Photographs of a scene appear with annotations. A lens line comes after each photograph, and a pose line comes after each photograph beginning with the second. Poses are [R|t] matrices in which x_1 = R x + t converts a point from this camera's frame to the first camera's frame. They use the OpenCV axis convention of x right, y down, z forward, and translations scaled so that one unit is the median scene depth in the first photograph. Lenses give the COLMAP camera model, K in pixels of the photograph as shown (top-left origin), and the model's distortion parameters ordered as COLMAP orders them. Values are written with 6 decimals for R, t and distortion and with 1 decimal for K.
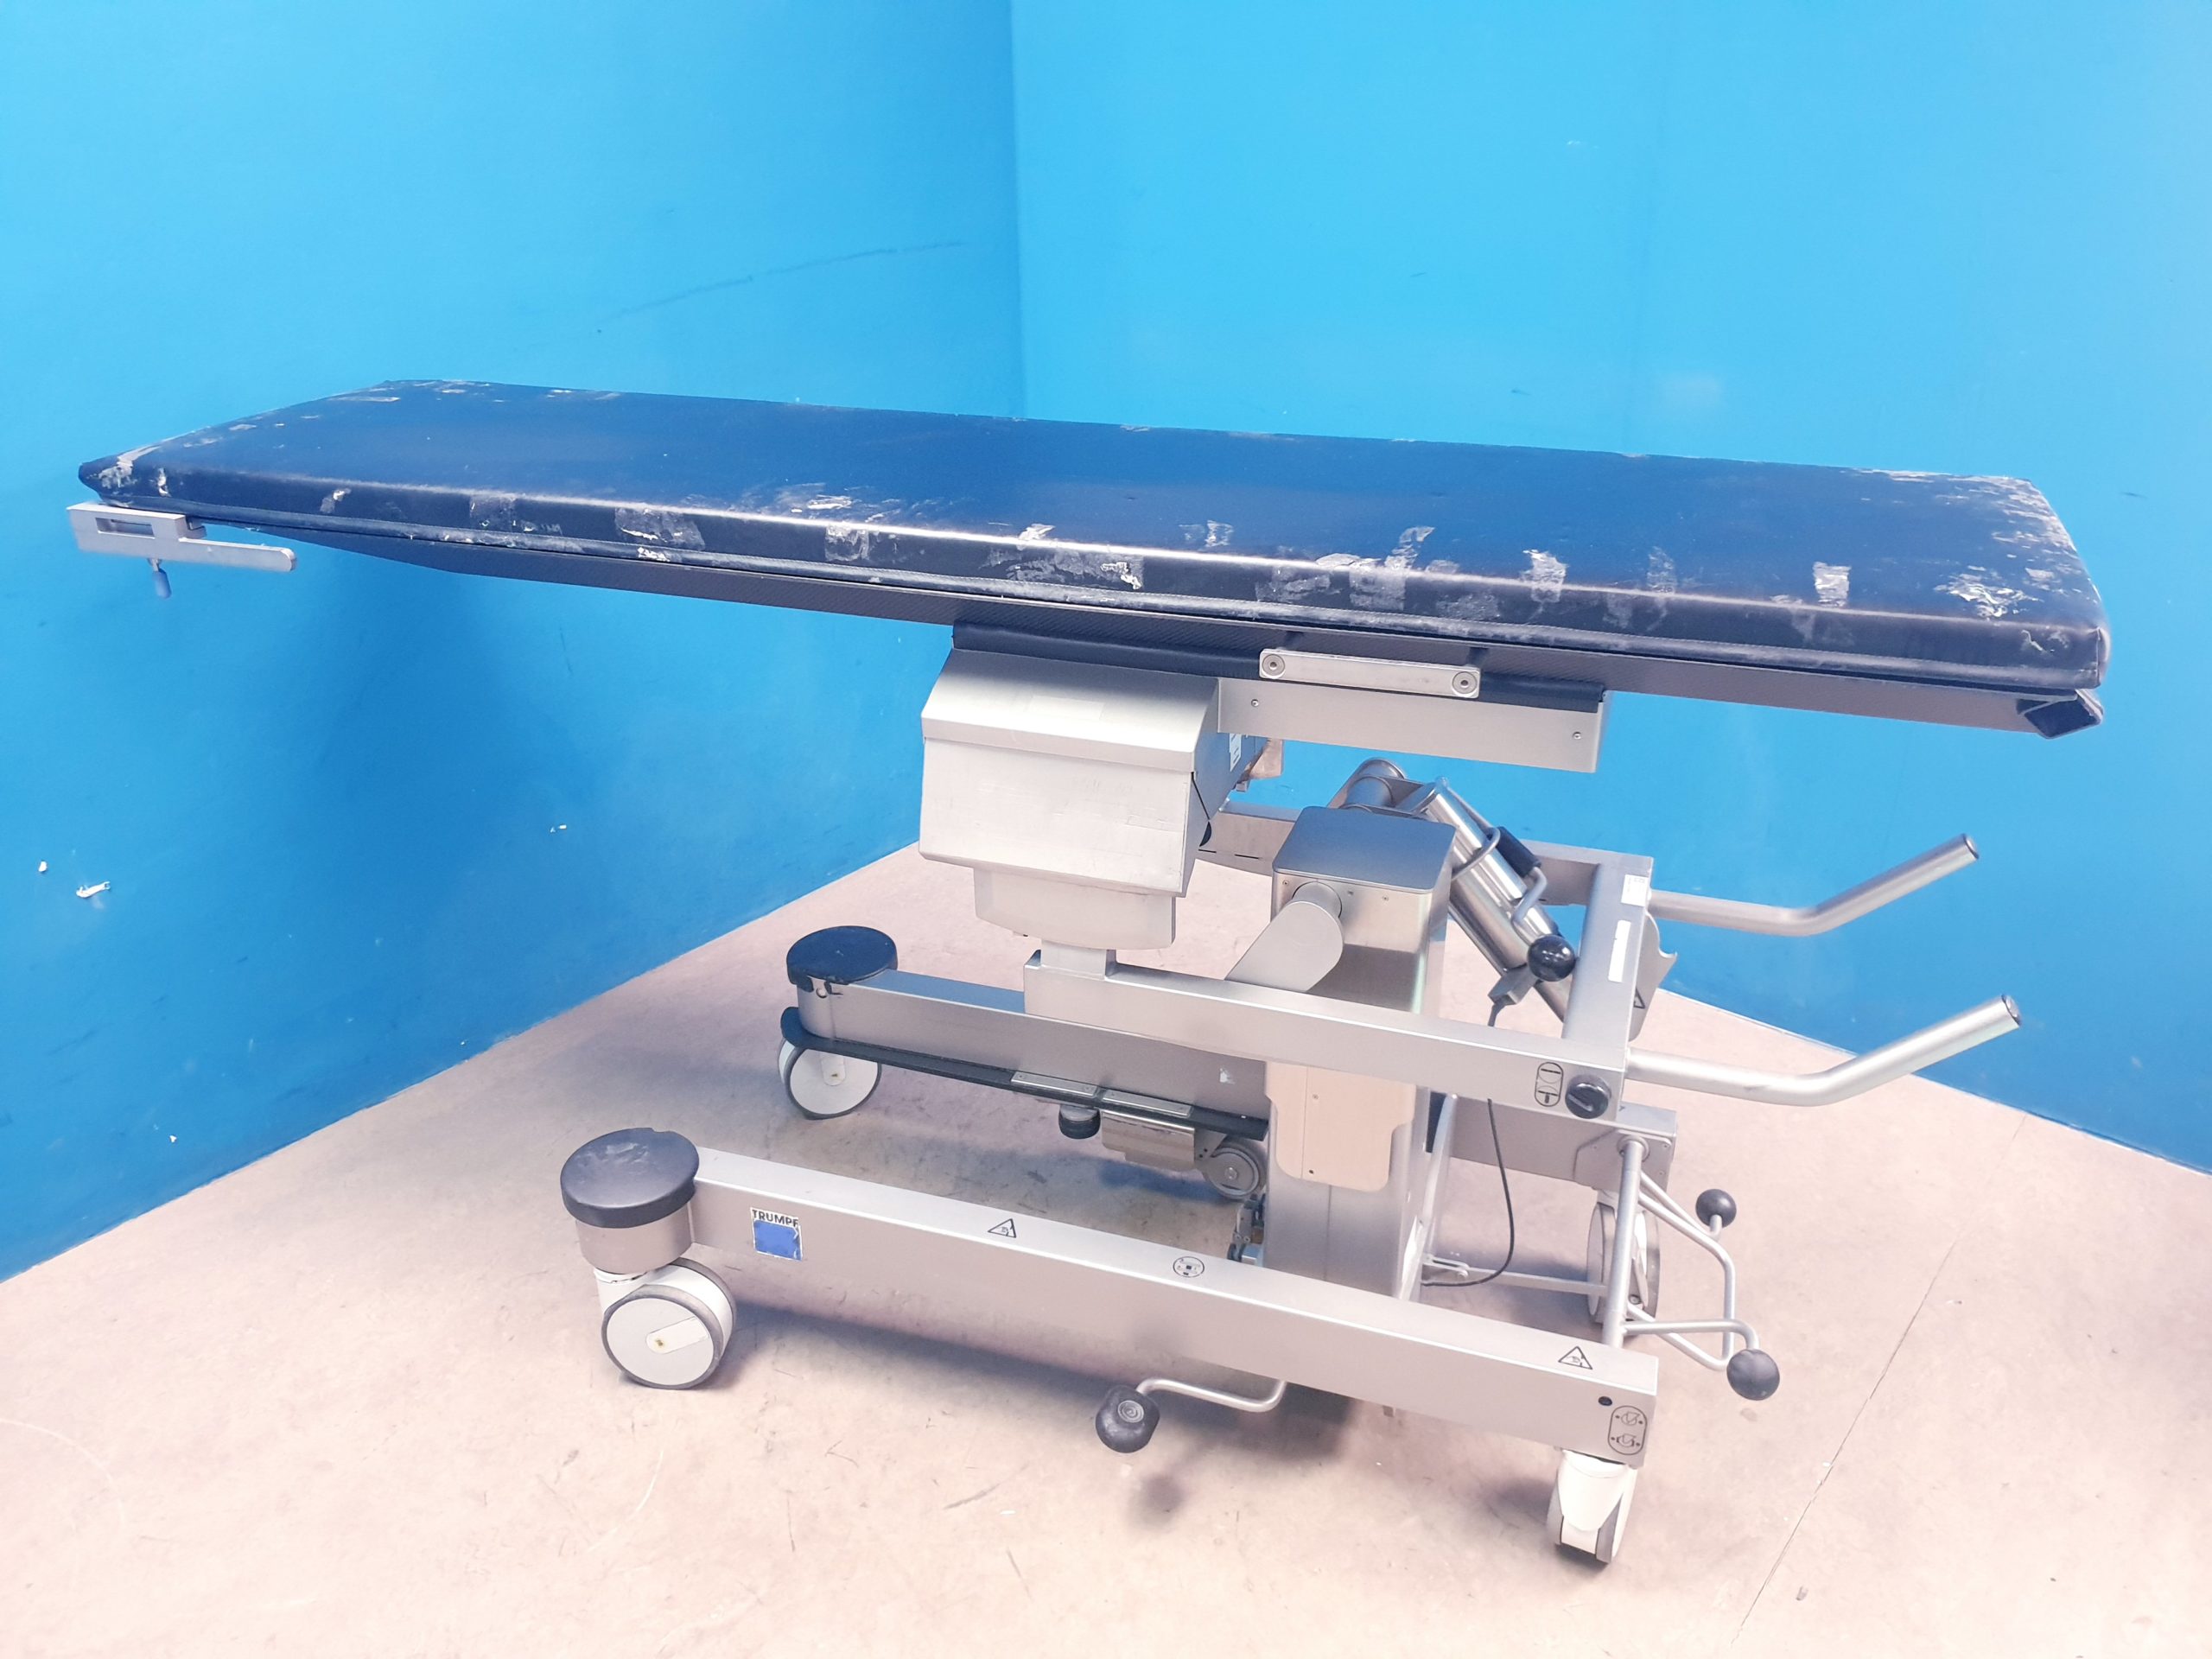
lens RADIAL K [[1668.5, 0, 1084.1], [0, 1668.5, 820.7], [0, 0, 1]] dist [-0.007016, 0.036130]
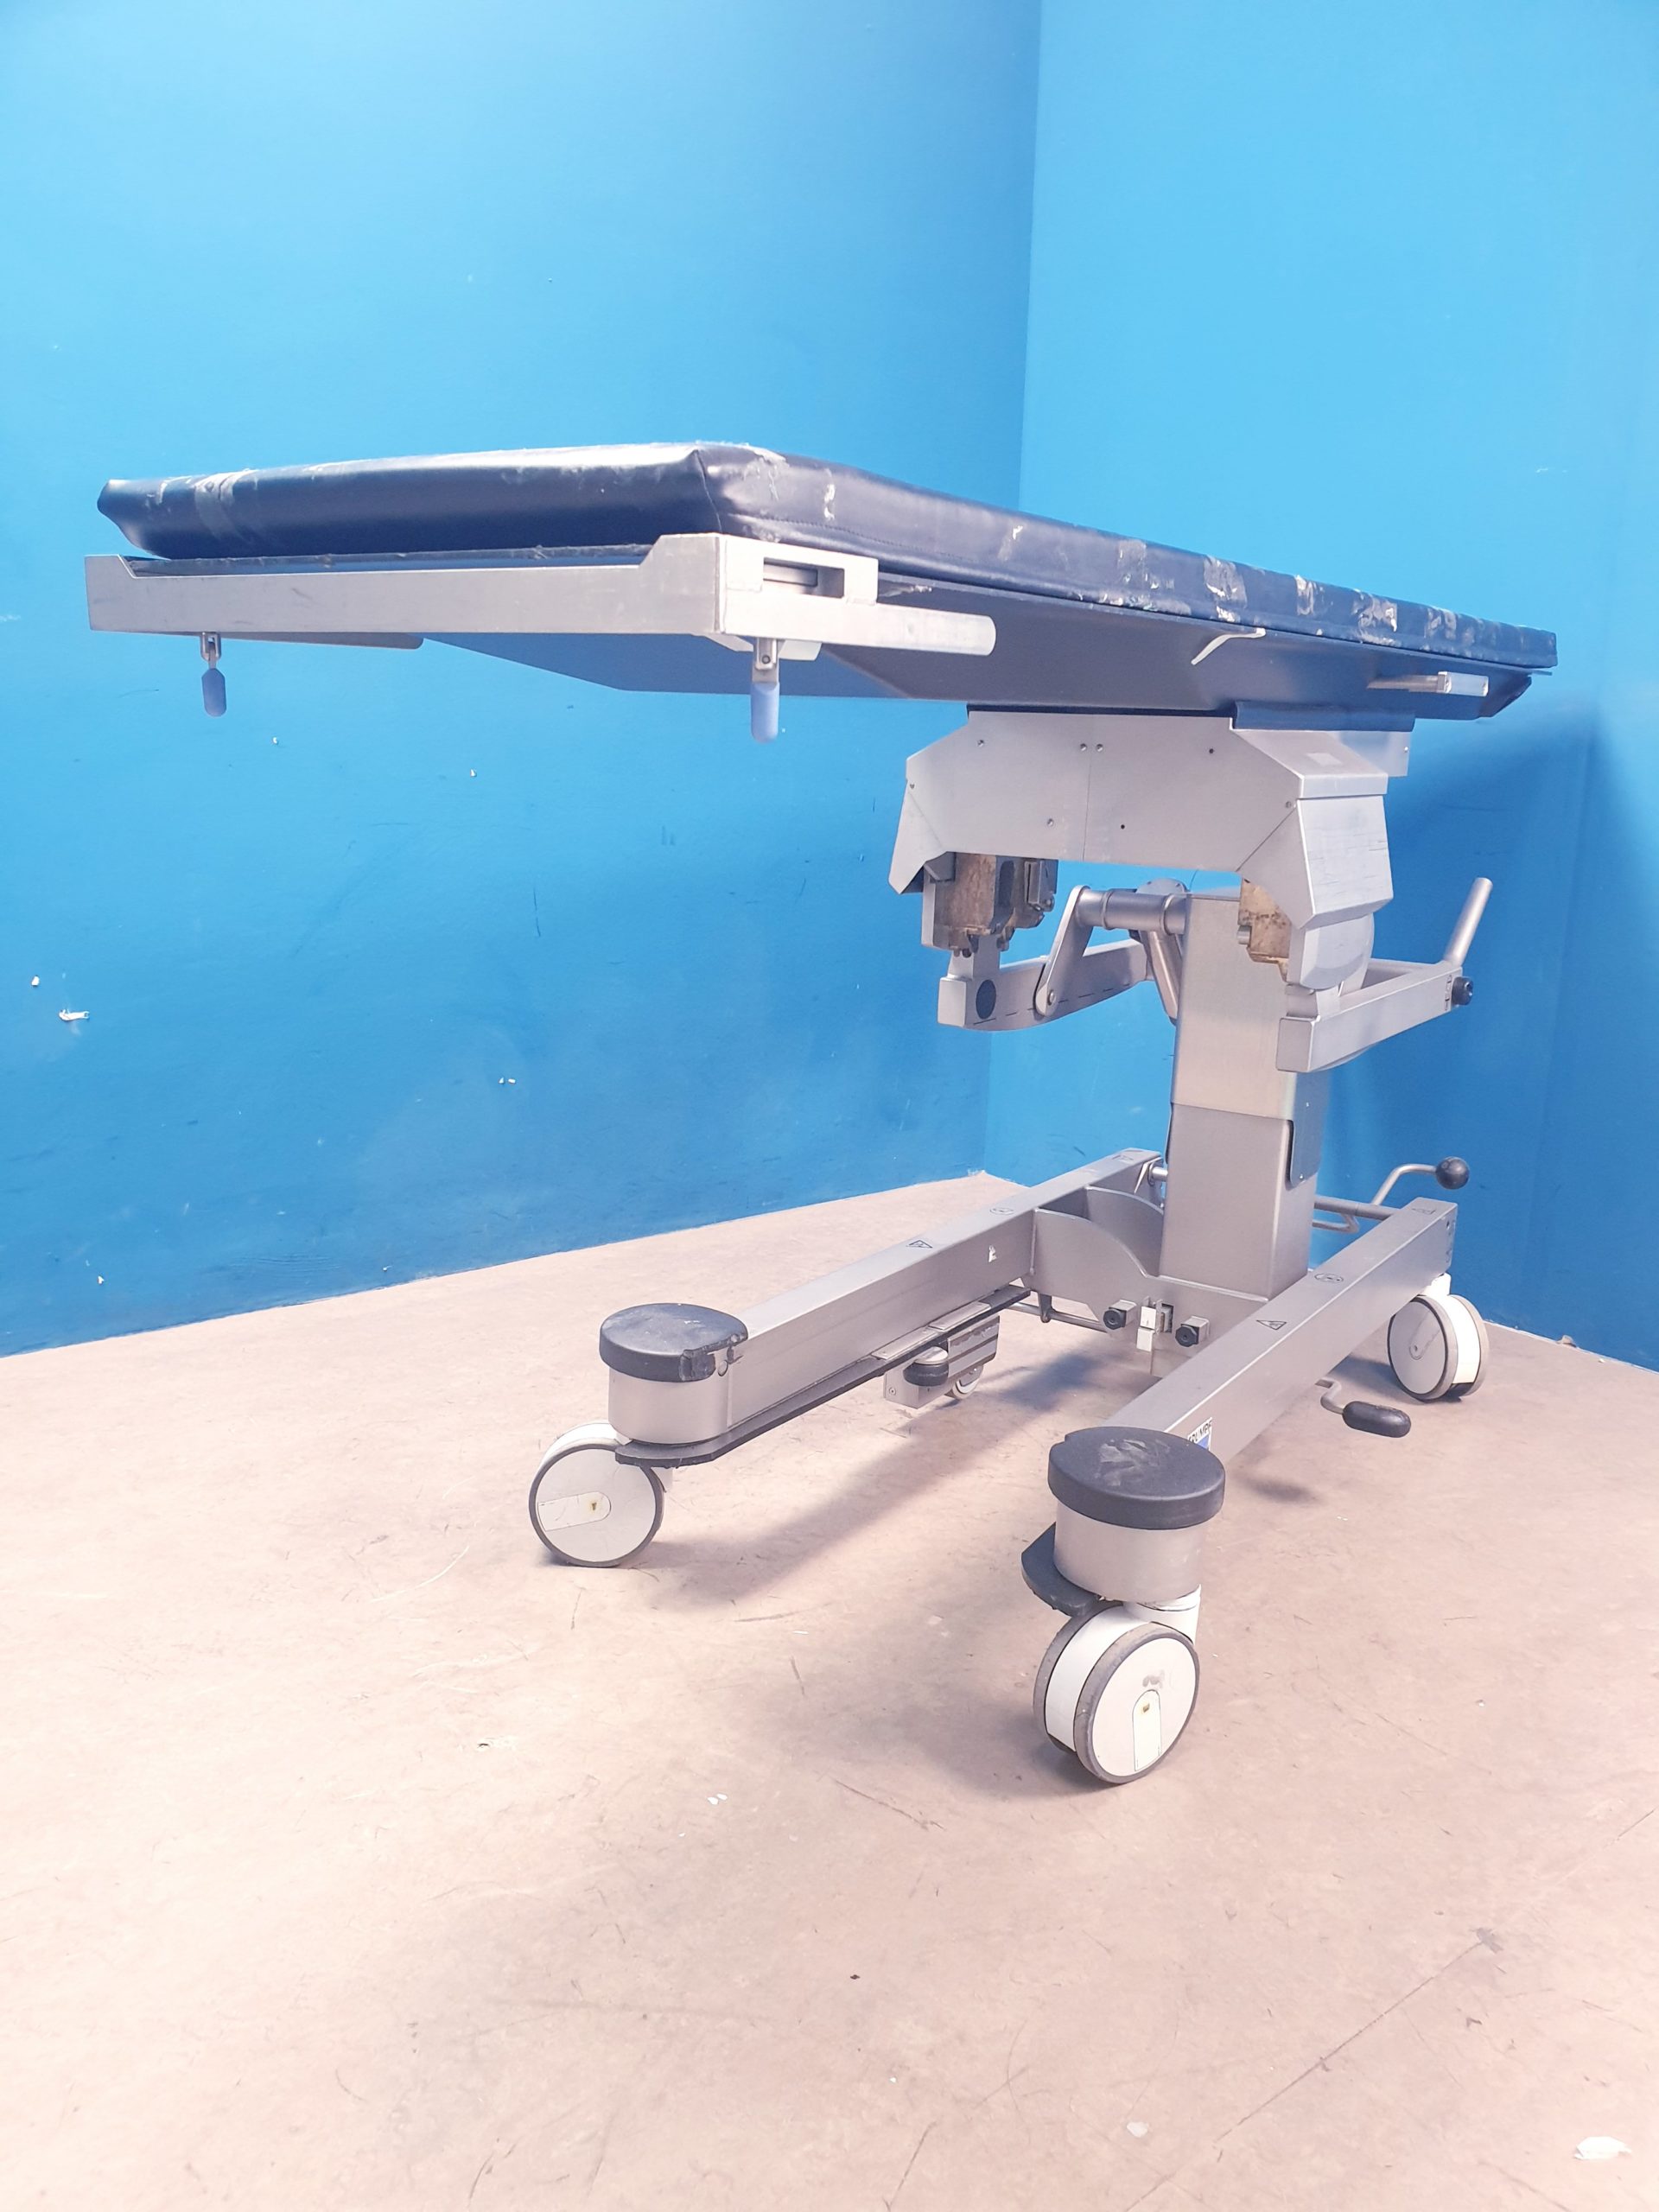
lens RADIAL K [[1656.2, 0, 846.2], [0, 1656.2, 1132.3], [0, 0, 1]] dist [0.032760, -0.069641]
pose [[0.981648, 0.081647, -0.172339, 0.110205], [-0.115009, 0.974337, -0.193496, 0.300865], [0.152117, 0.209766, 0.965846, 0.045192]]
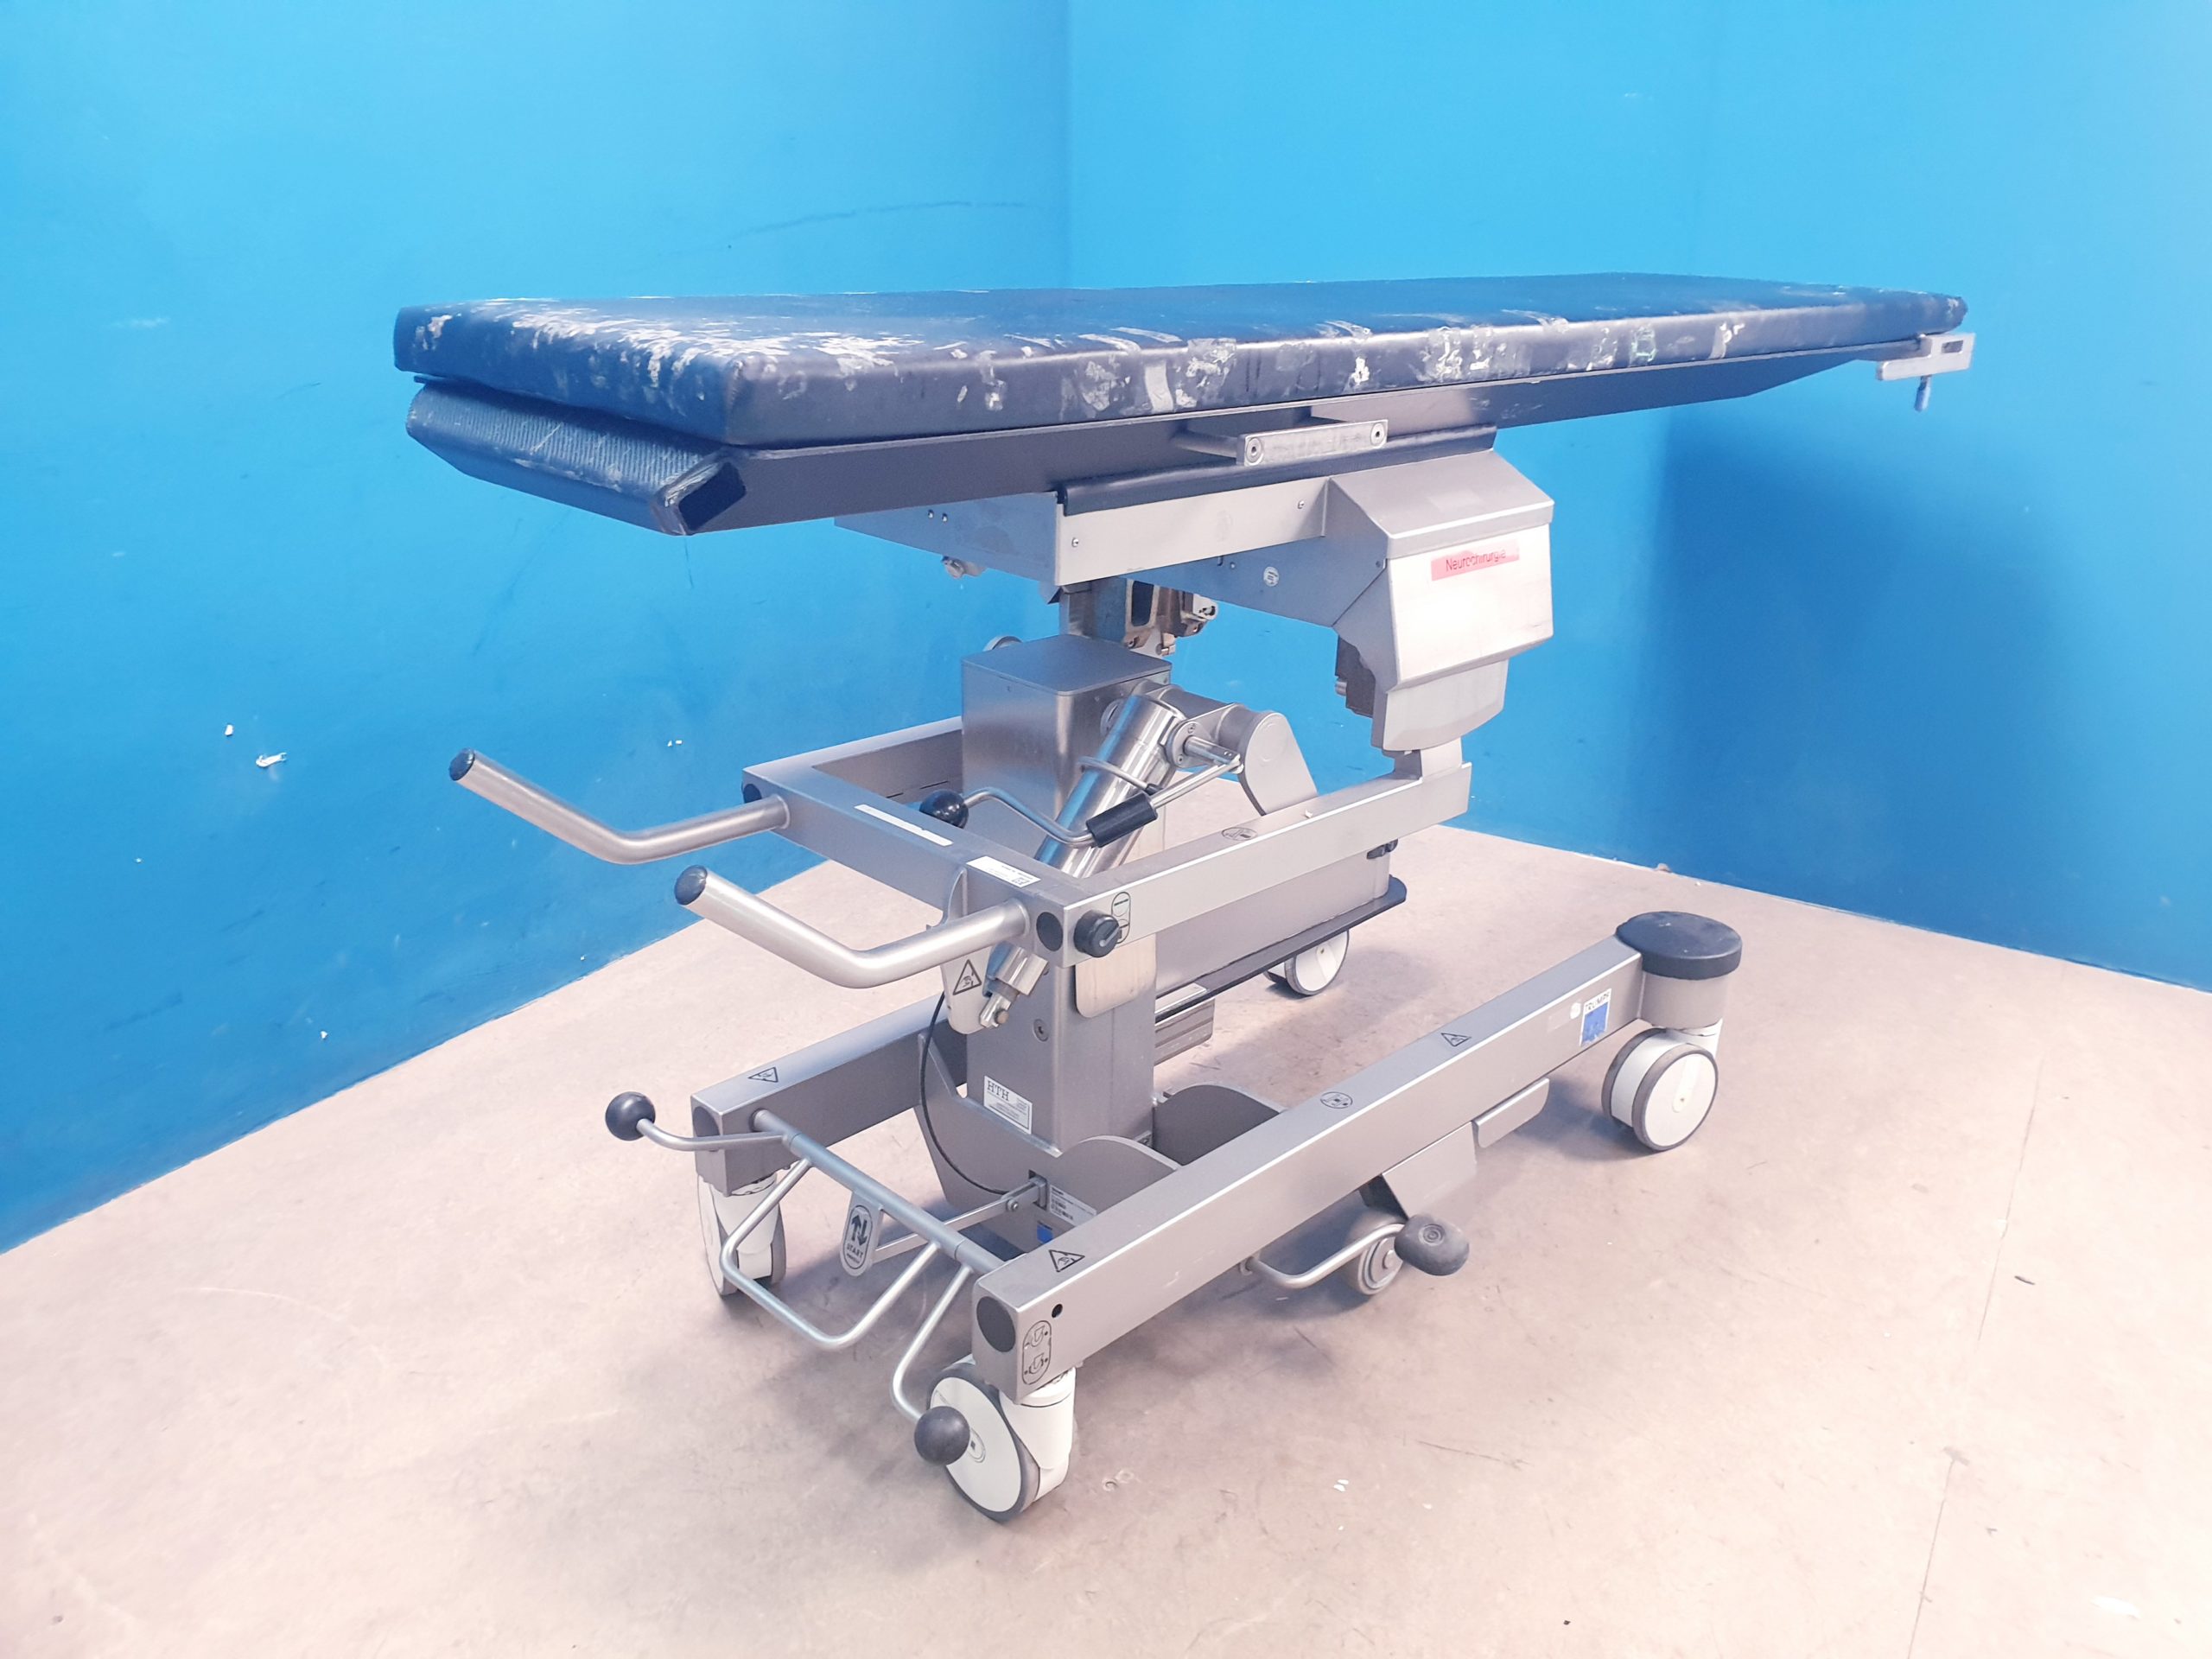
lens RADIAL K [[1670.1, 0, 1106.6], [0, 1670.1, 799.6], [0, 0, 1]] dist [0.001125, 0.002977]
pose [[0.991605, -0.022403, 0.127345, -0.261693], [0.032174, 0.996649, -0.075199, 0.171646], [-0.125233, 0.078665, 0.989004, -0.025784]]
